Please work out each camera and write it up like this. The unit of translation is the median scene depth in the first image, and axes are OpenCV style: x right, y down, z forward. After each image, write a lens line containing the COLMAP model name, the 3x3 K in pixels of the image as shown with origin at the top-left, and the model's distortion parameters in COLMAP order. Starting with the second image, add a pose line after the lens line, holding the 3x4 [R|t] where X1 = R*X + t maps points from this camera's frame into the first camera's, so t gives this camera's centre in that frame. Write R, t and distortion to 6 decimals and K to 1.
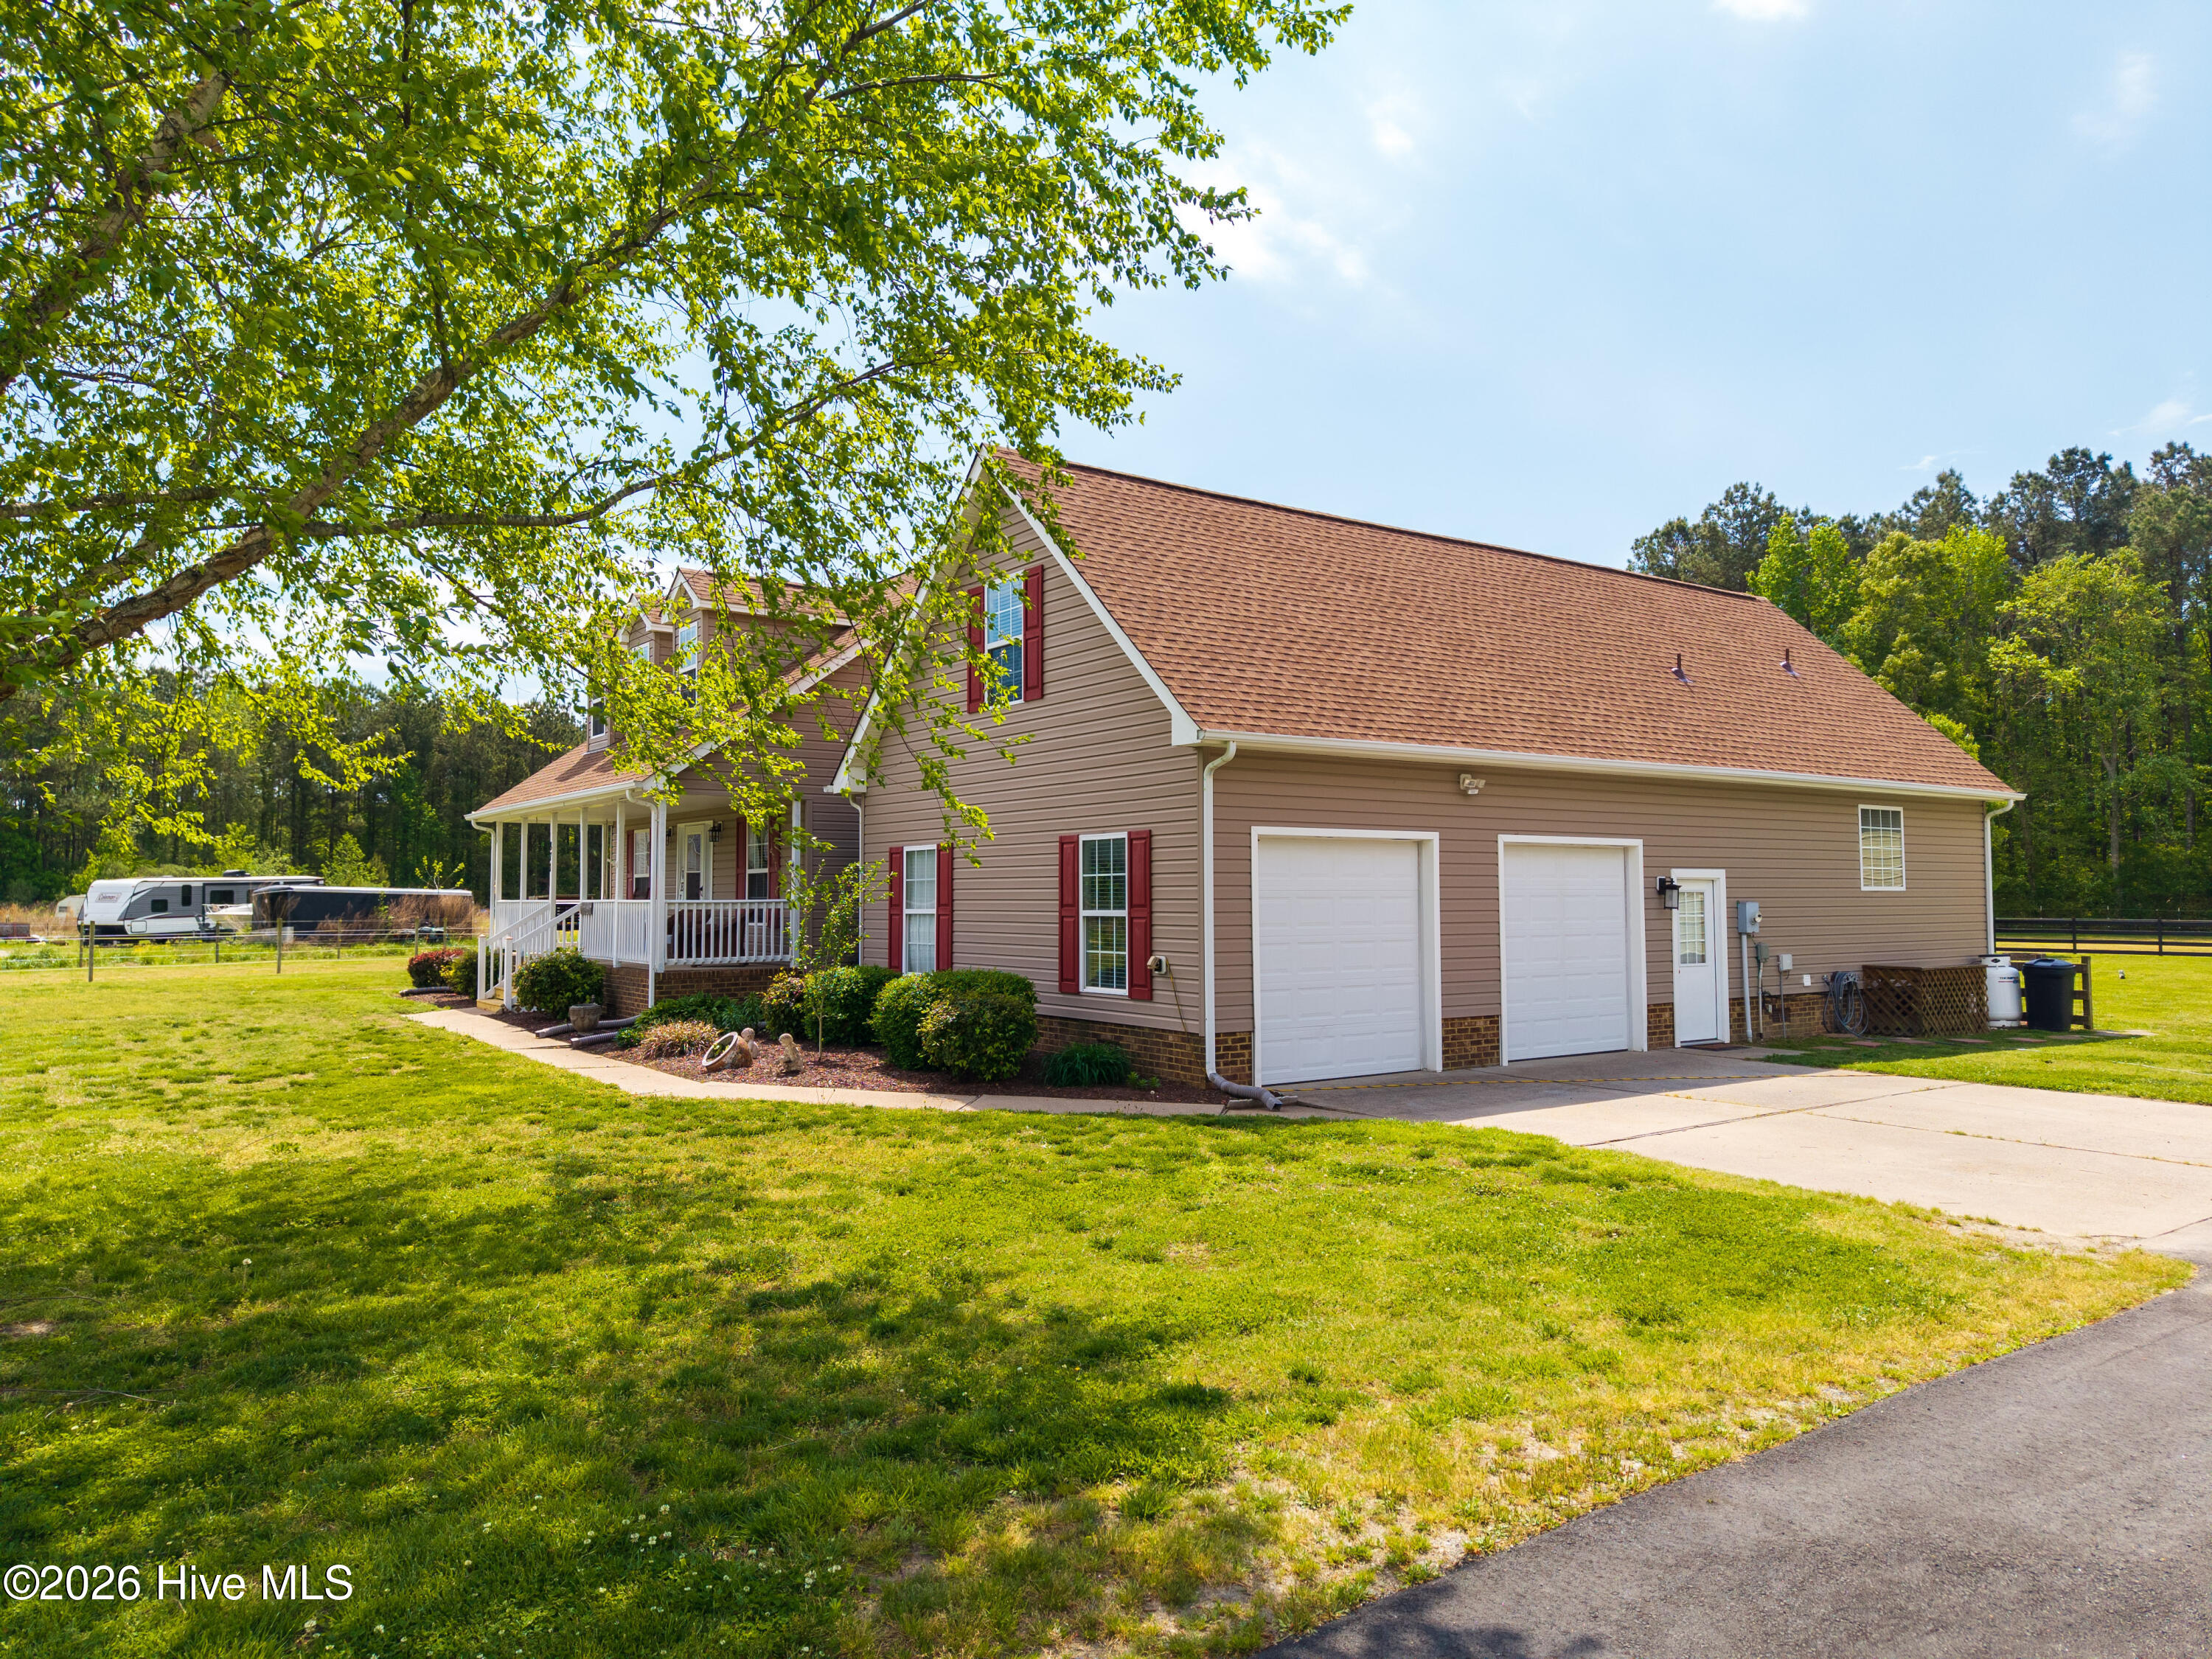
lens RADIAL K [[1497.3, 0, 1122.9], [0, 1497.3, 831.8], [0, 0, 1]] dist [0.045609, -0.066611]
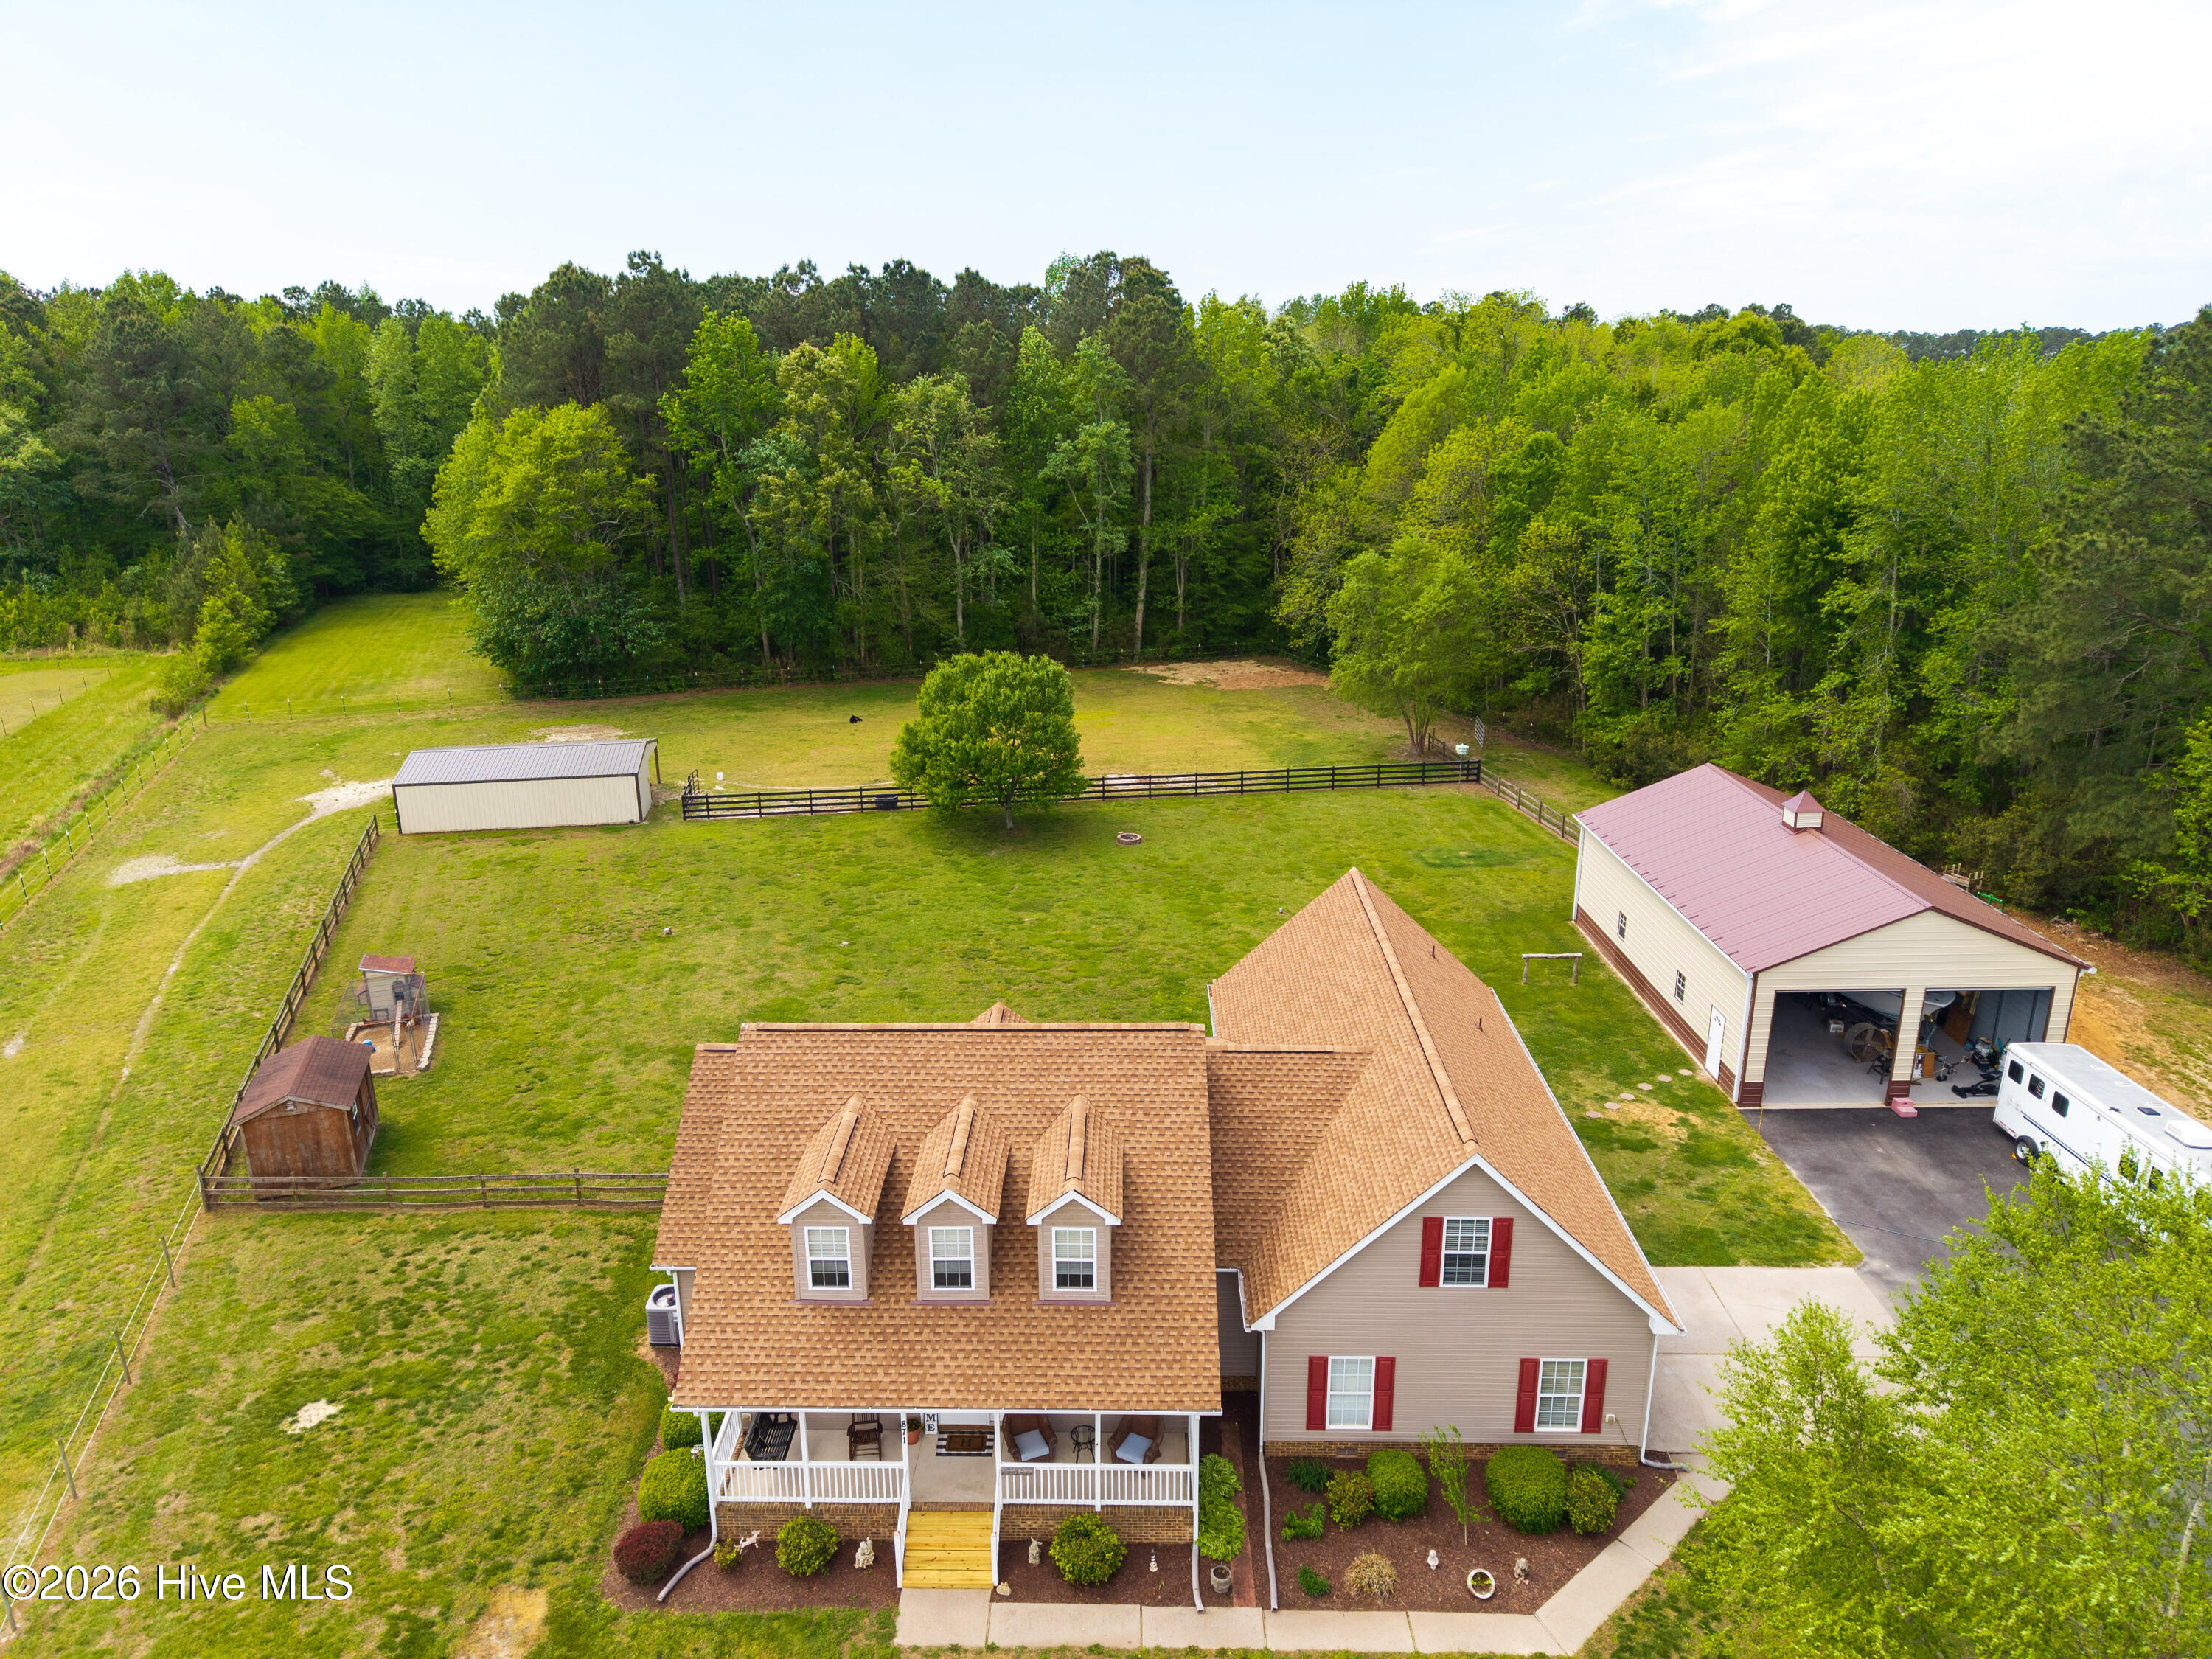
lens RADIAL K [[1498.5, 0, 1106.0], [0, 1498.5, 829.5], [0, 0, 1]] dist [0.012933, -0.003598]
pose [[0.605001, -0.235058, 0.760738, -0.305531], [-0.031940, 0.947497, 0.318166, -0.225403], [-0.795584, -0.216789, 0.565729, 0.104722]]
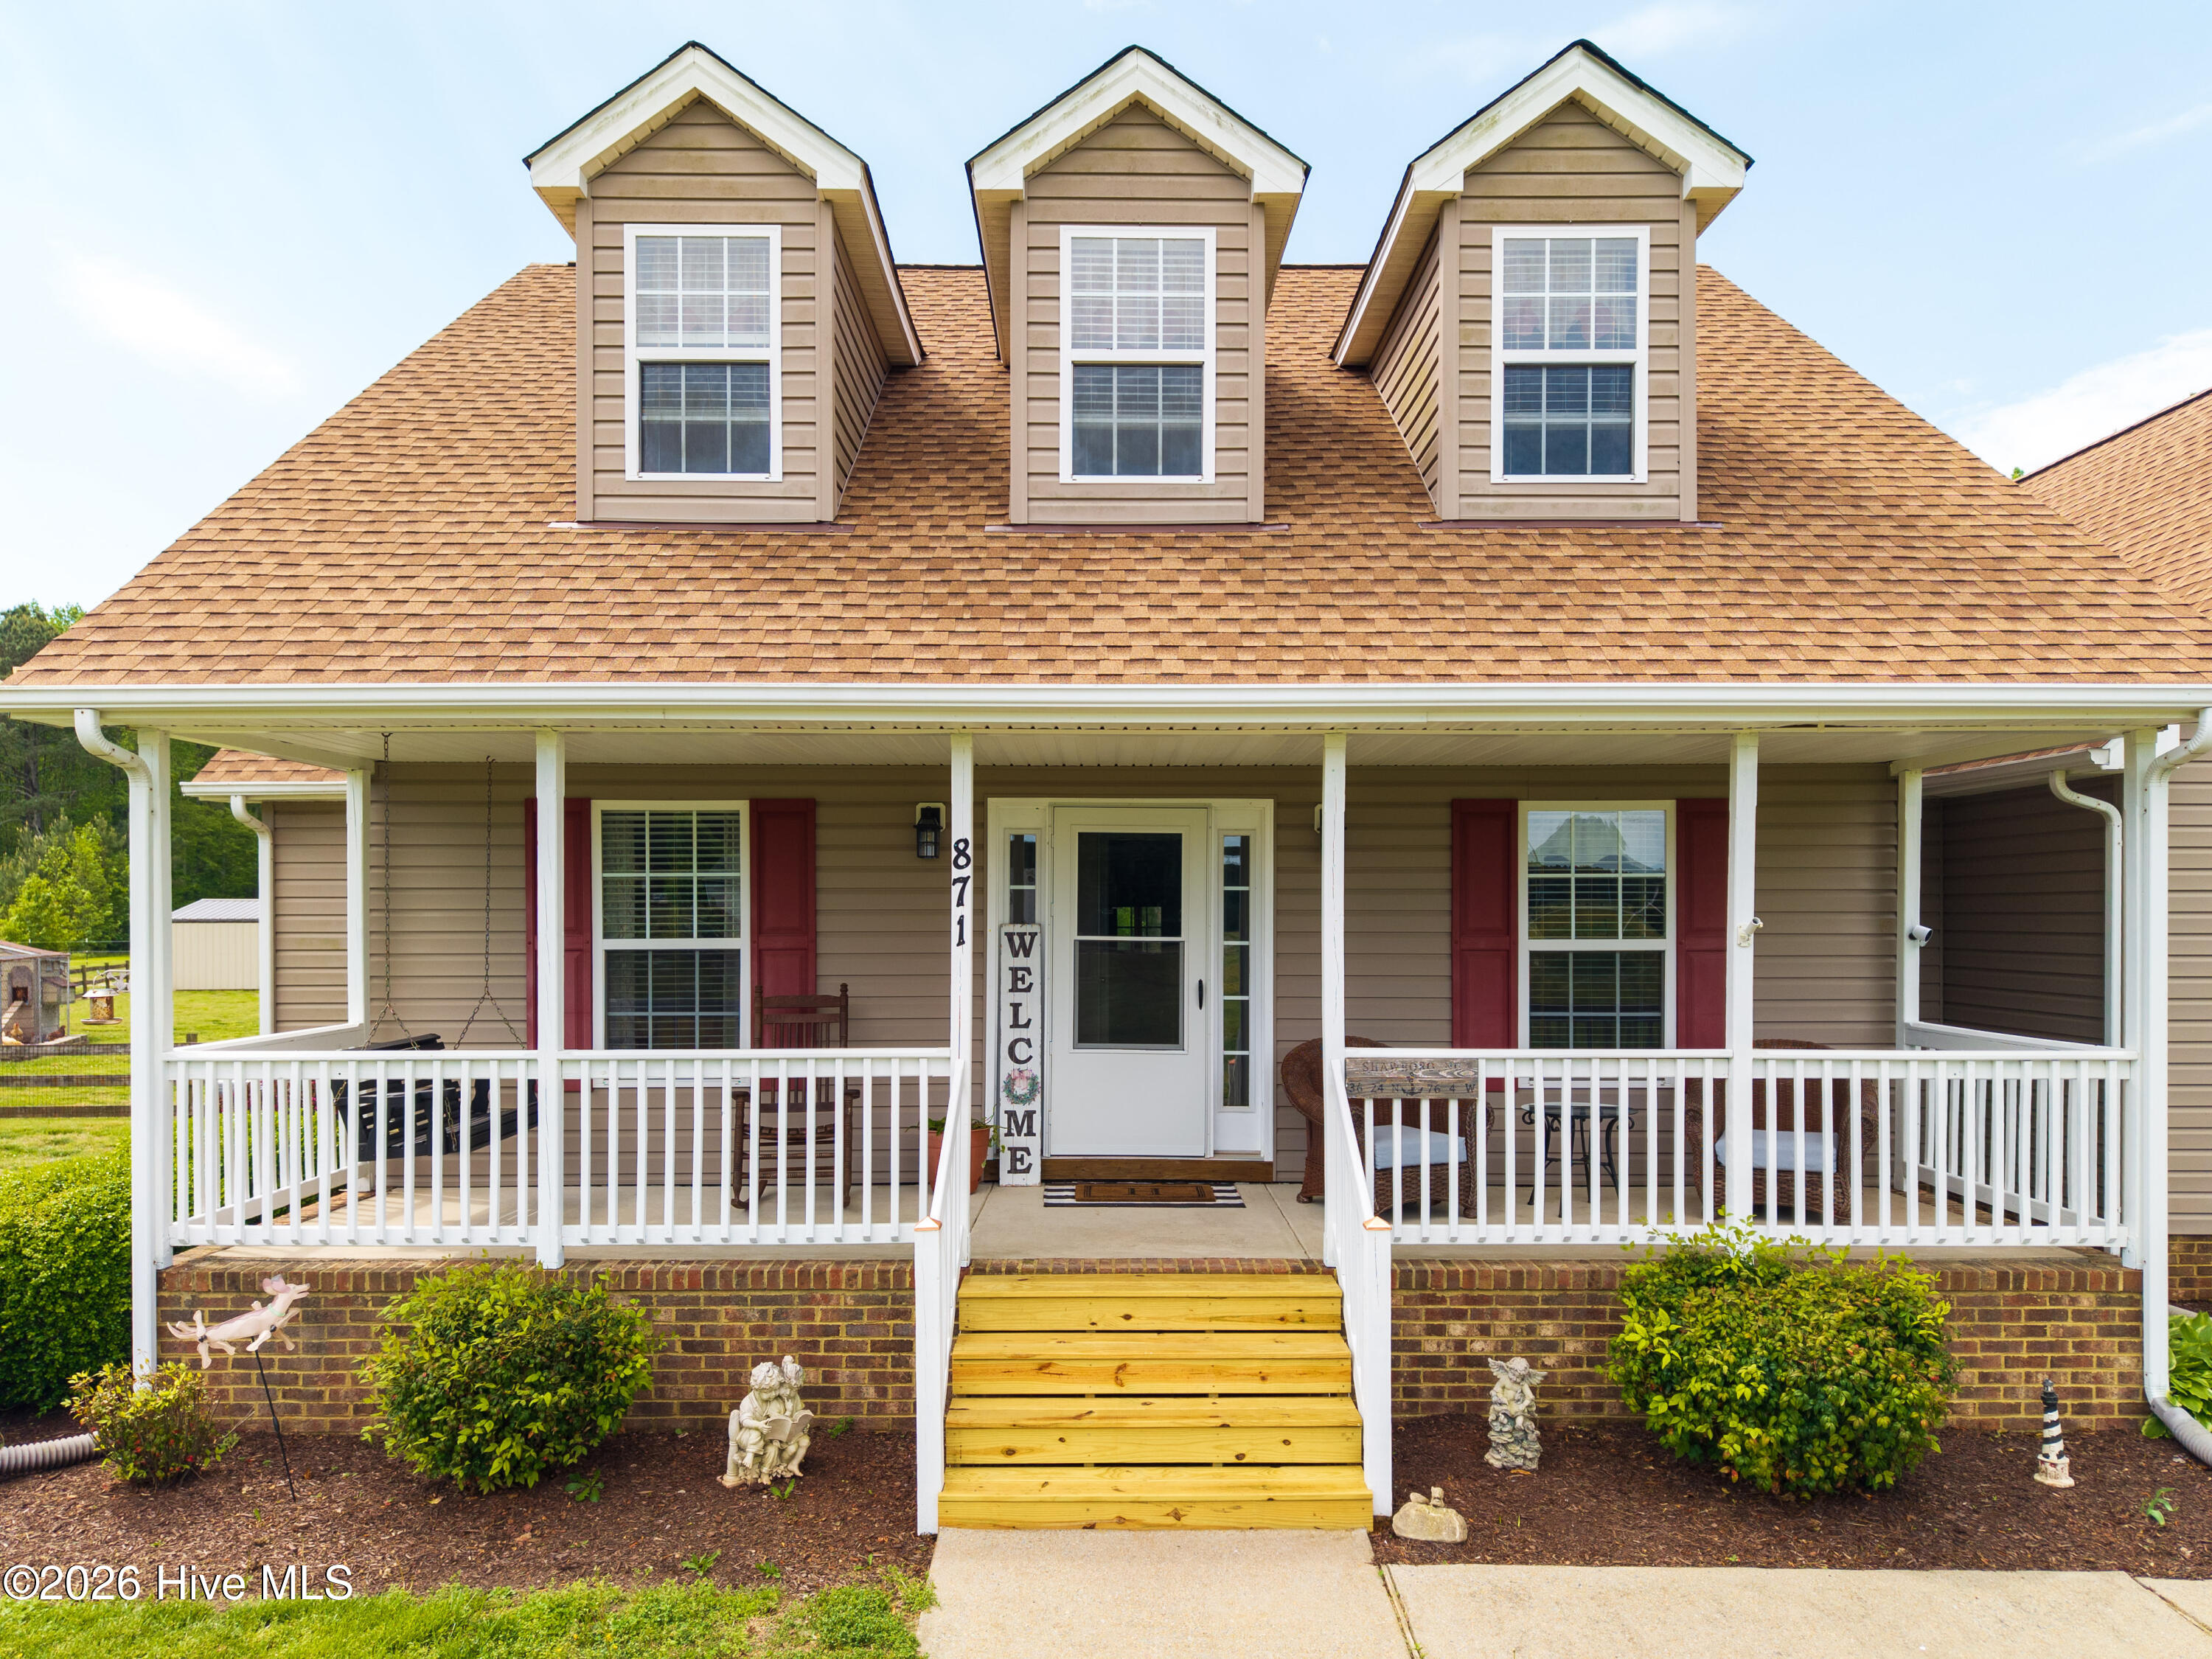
lens RADIAL K [[1548.5, 0, 1107.9], [0, 1548.5, 936.7], [0, 0, 1]] dist [0.000078, -0.000746]
pose [[0.587739, -0.009568, 0.808994, -0.176315], [-0.035675, 0.998651, 0.037729, 0.003783], [-0.808263, -0.051036, 0.586605, 0.241347]]
